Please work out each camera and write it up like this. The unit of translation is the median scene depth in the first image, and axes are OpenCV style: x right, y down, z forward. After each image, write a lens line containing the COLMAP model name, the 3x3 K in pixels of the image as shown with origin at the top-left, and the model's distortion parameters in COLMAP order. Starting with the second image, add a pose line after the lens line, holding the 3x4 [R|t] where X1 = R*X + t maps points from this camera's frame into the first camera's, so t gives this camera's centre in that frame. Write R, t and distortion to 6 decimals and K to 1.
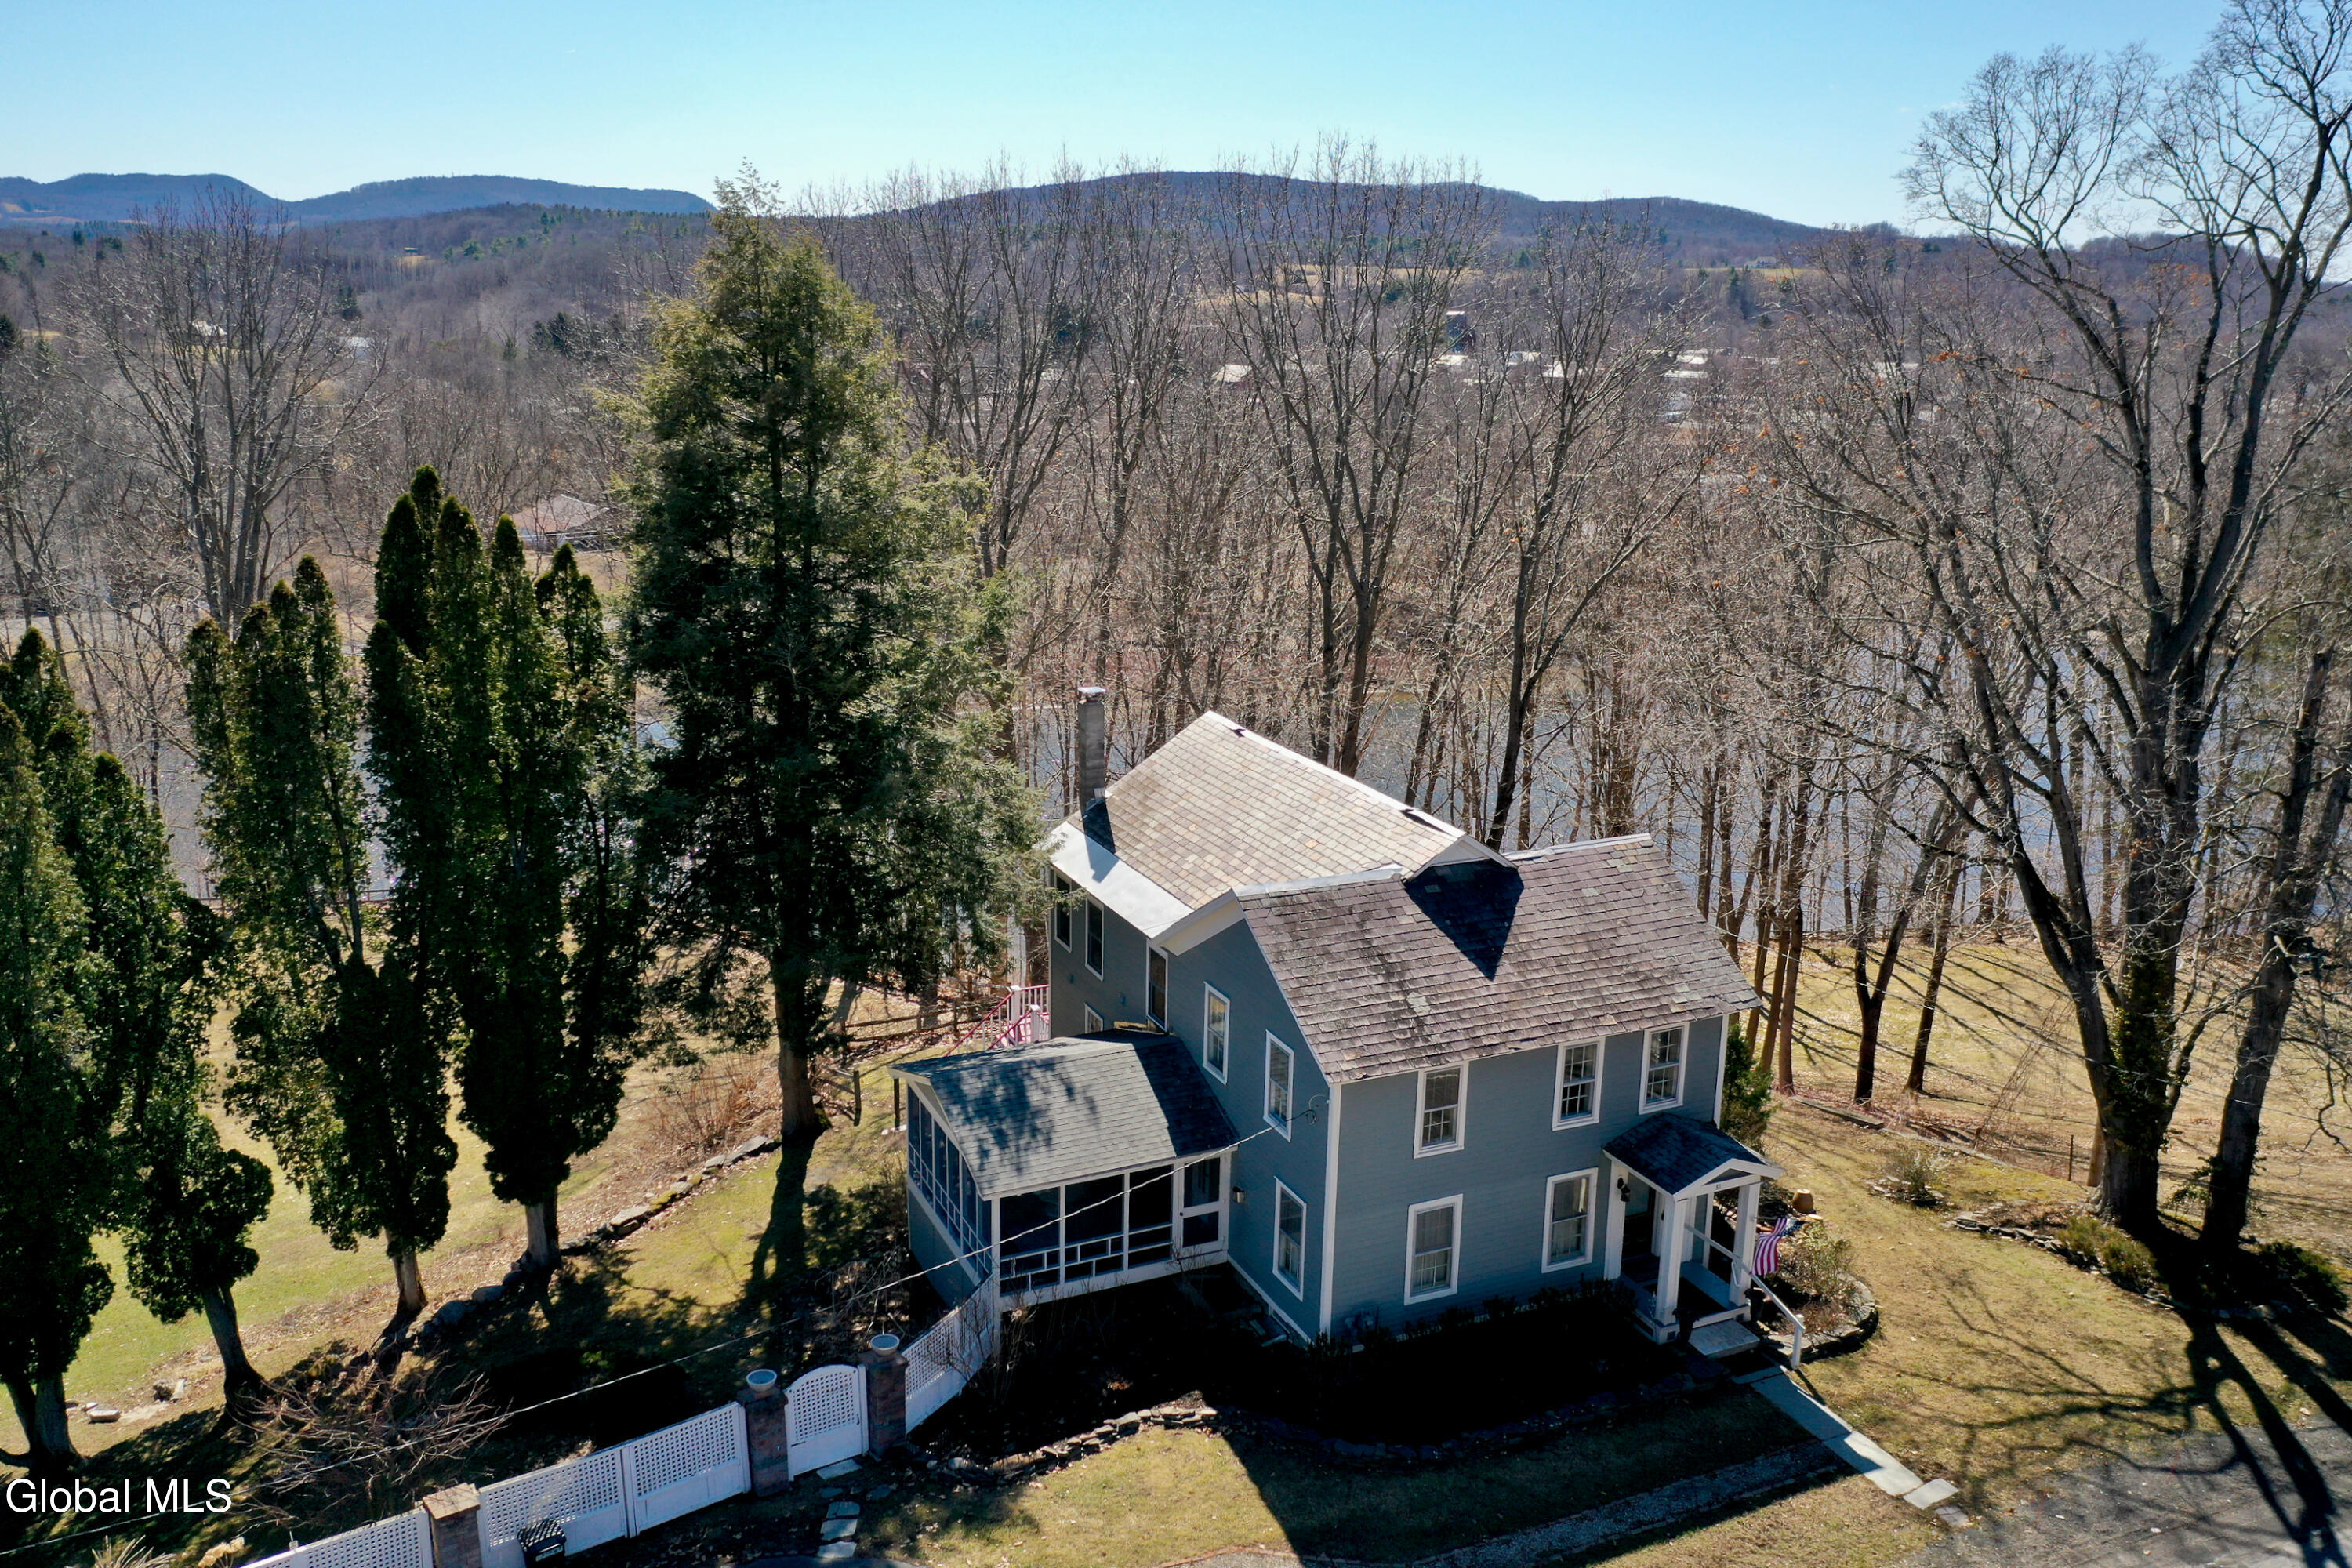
lens RADIAL K [[1902.1, 0, 1170.7], [0, 1902.1, 788.1], [0, 0, 1]] dist [0.011823, 0.001631]
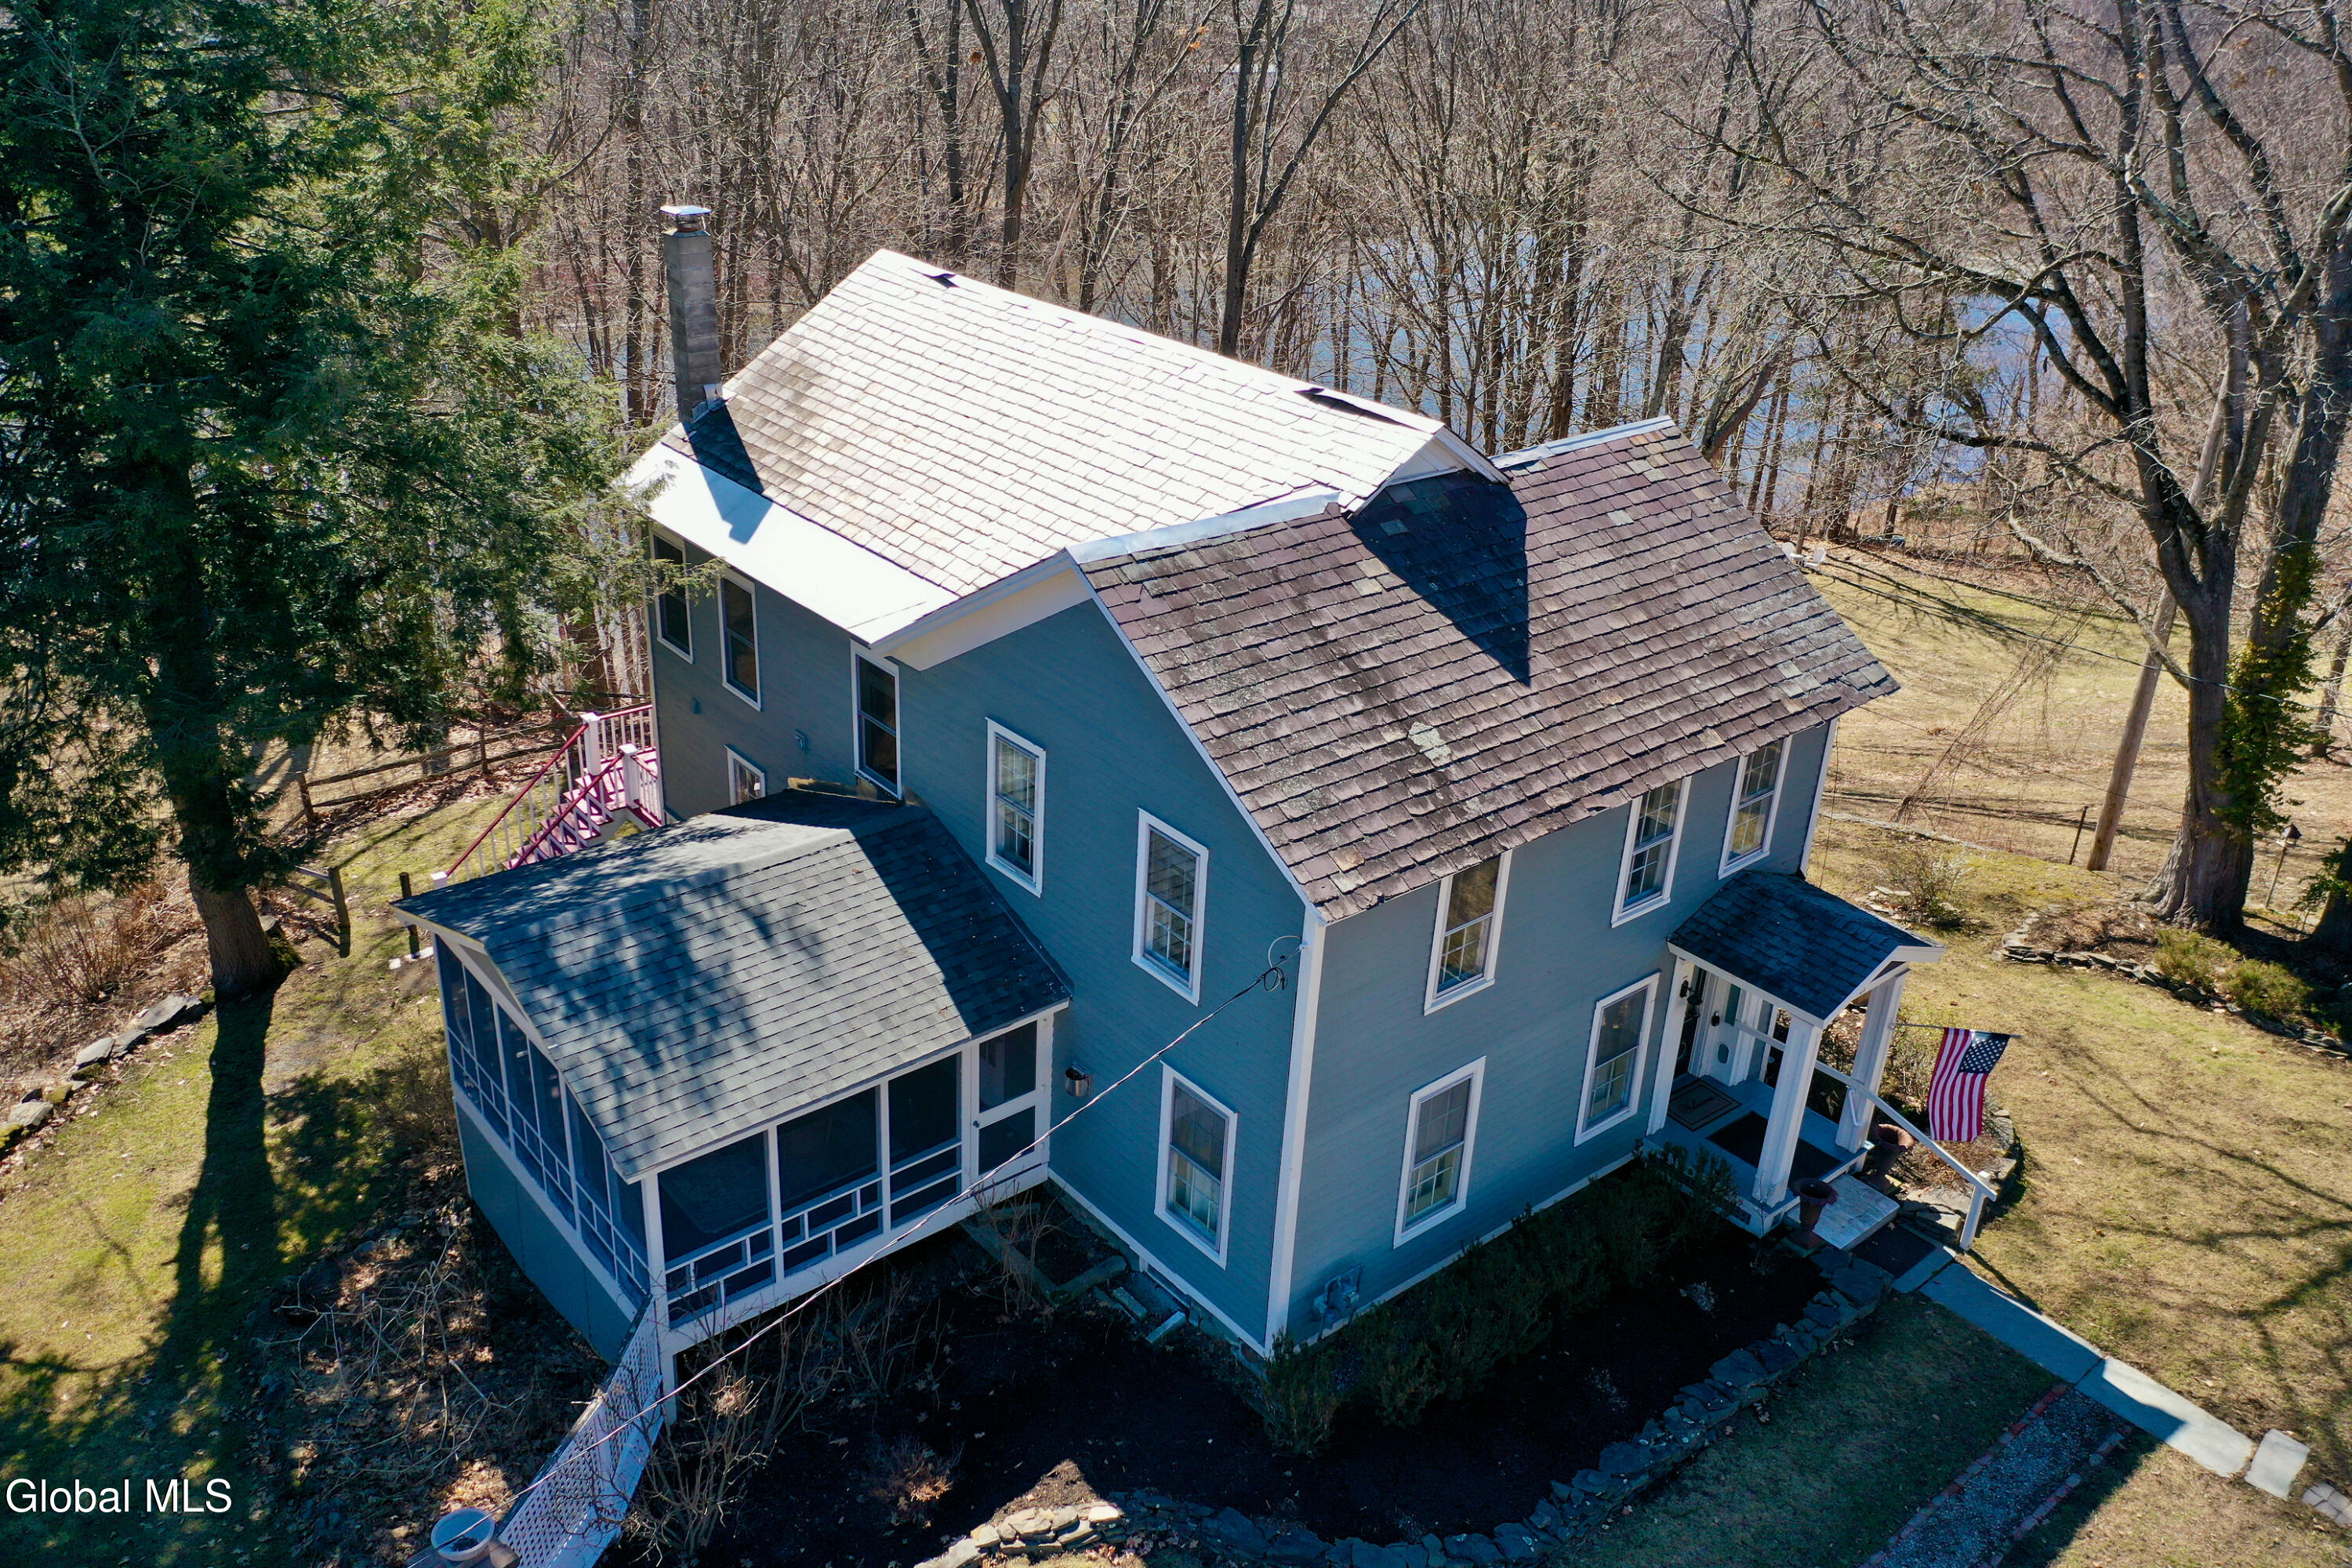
lens RADIAL K [[1872.6, 0, 1170.2], [0, 1872.6, 775.5], [0, 0, 1]] dist [0.004817, -0.001534]
pose [[0.964015, -0.088308, 0.250751, -0.069852], [0.039090, 0.980051, 0.194864, 0.014136], [-0.262957, -0.178050, 0.948236, 0.469689]]
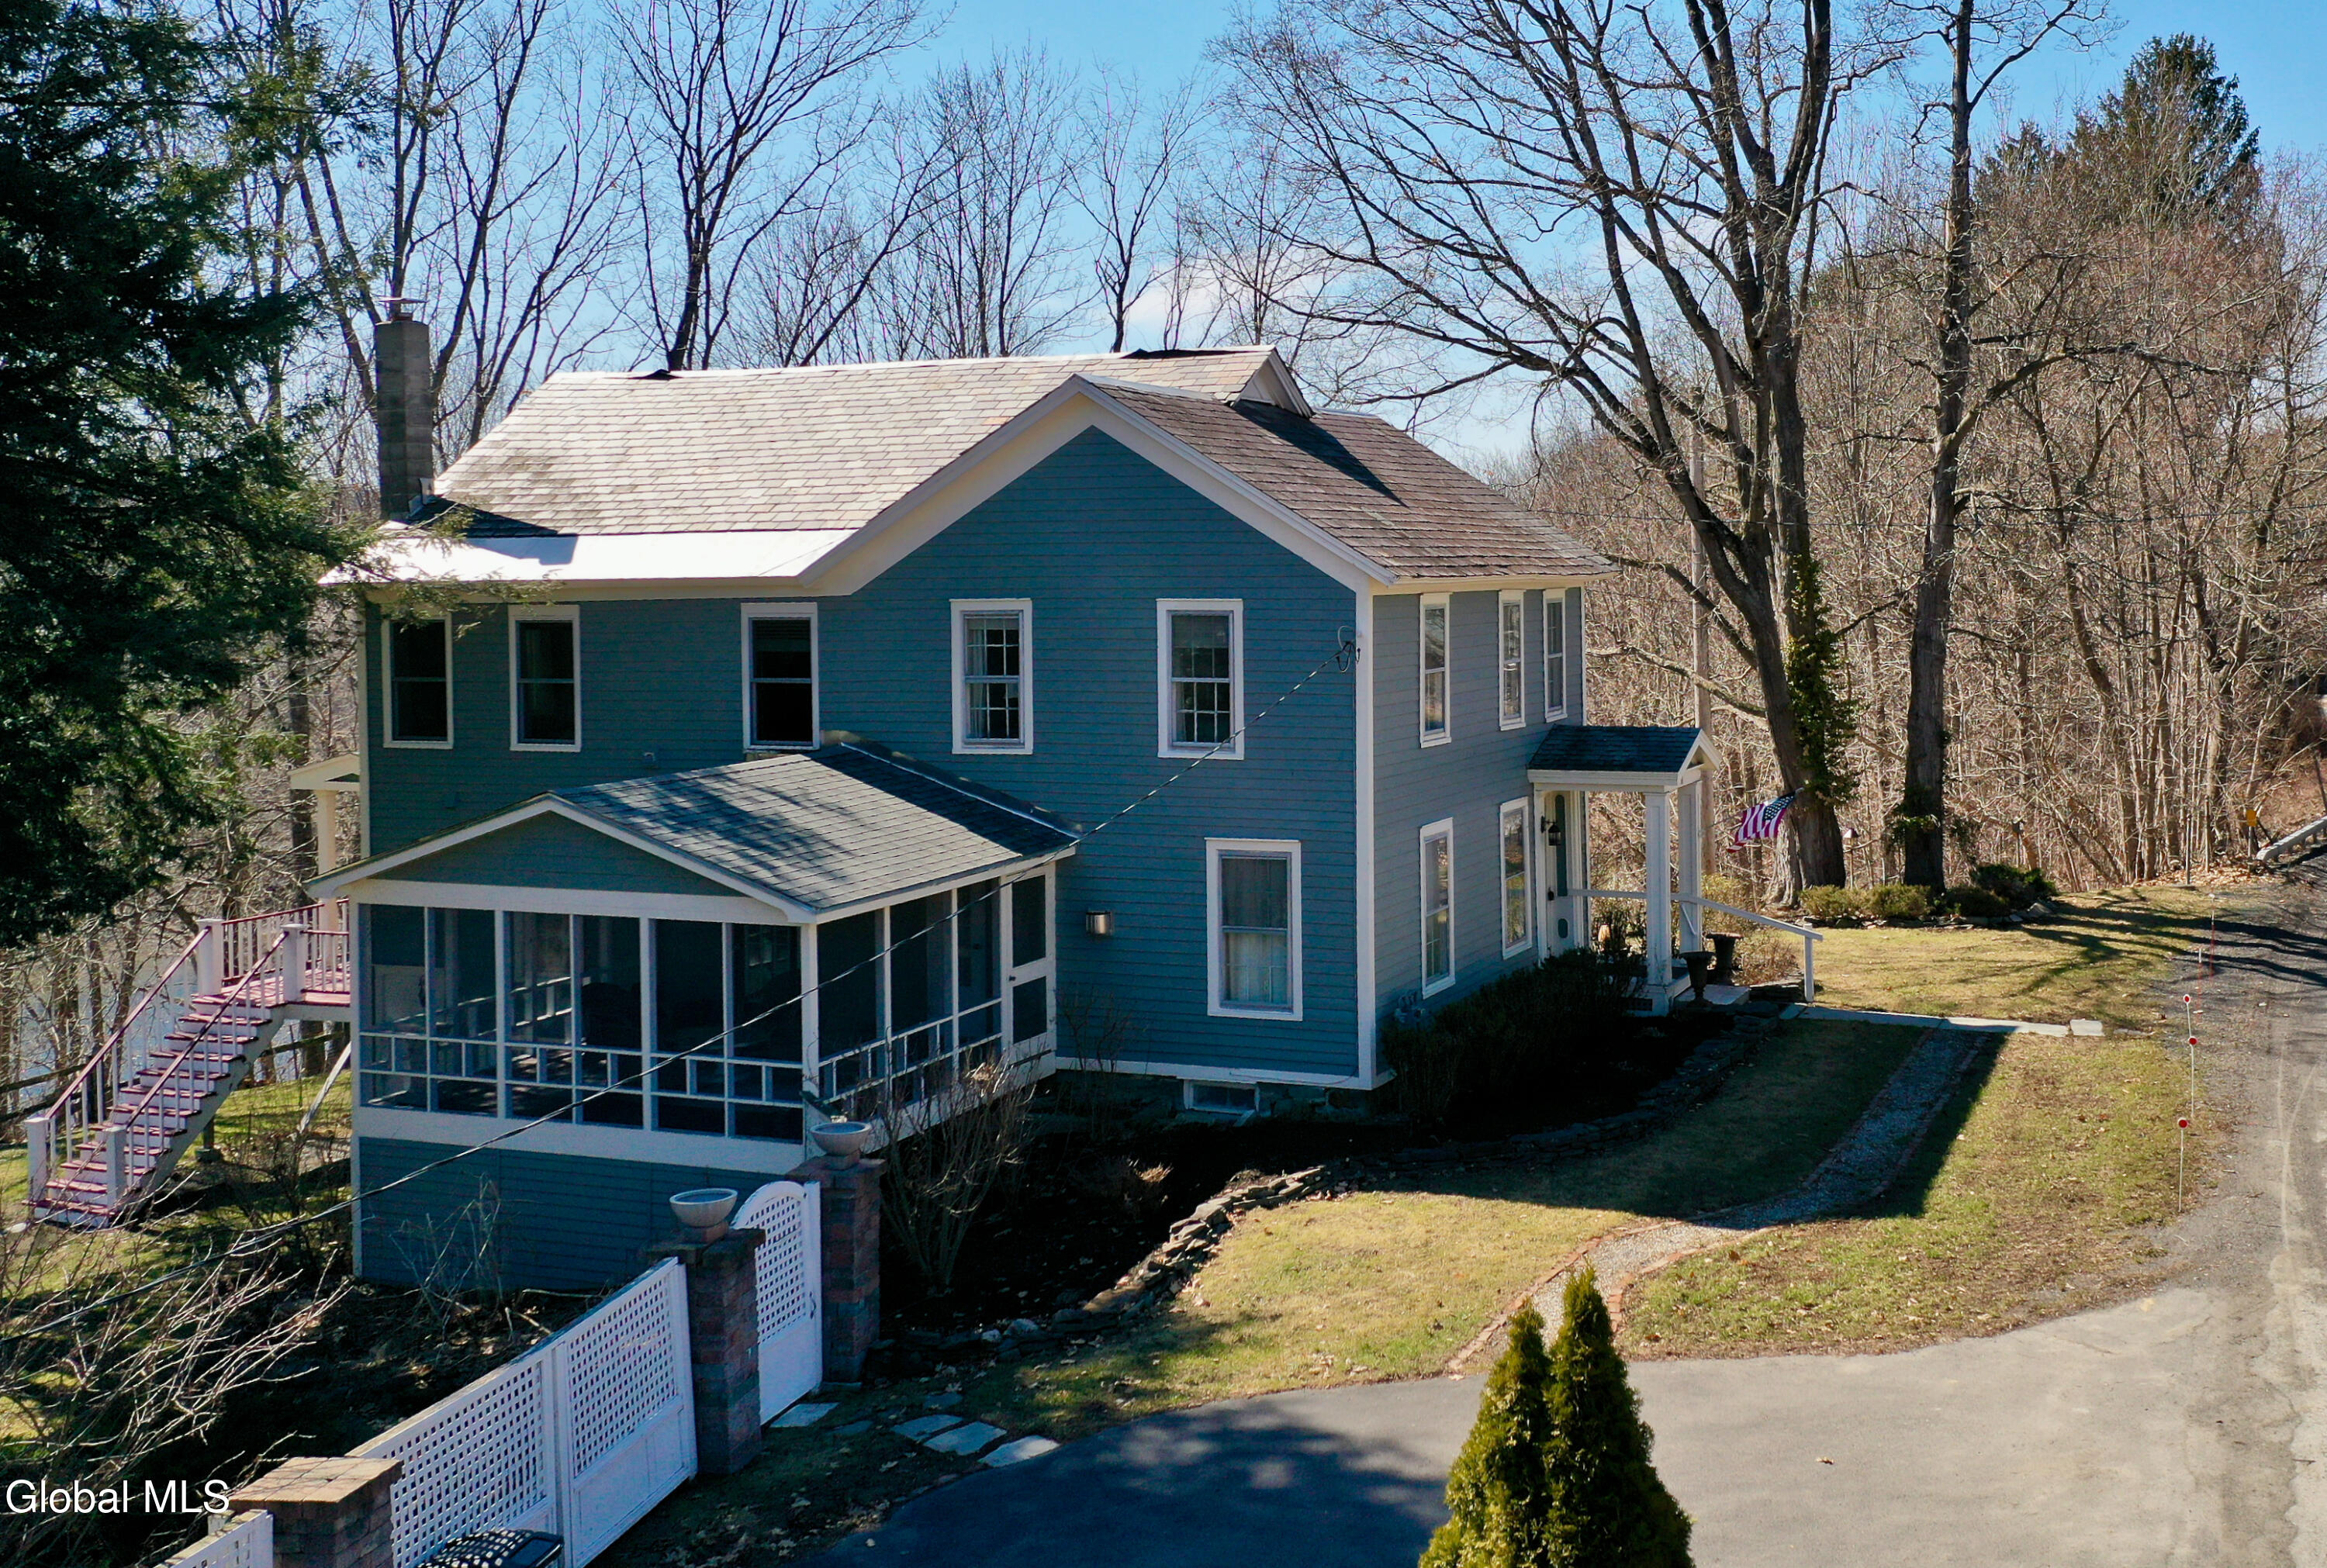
lens RADIAL K [[2523.7, 0, 1441.4], [0, 2523.7, 589.6], [0, 0, 1]] dist [0.051591, -0.210500]
pose [[0.693949, -0.033427, 0.719248, -0.447224], [0.208541, 0.965437, -0.156338, 0.256385], [-0.689162, 0.258483, 0.676935, 0.365384]]
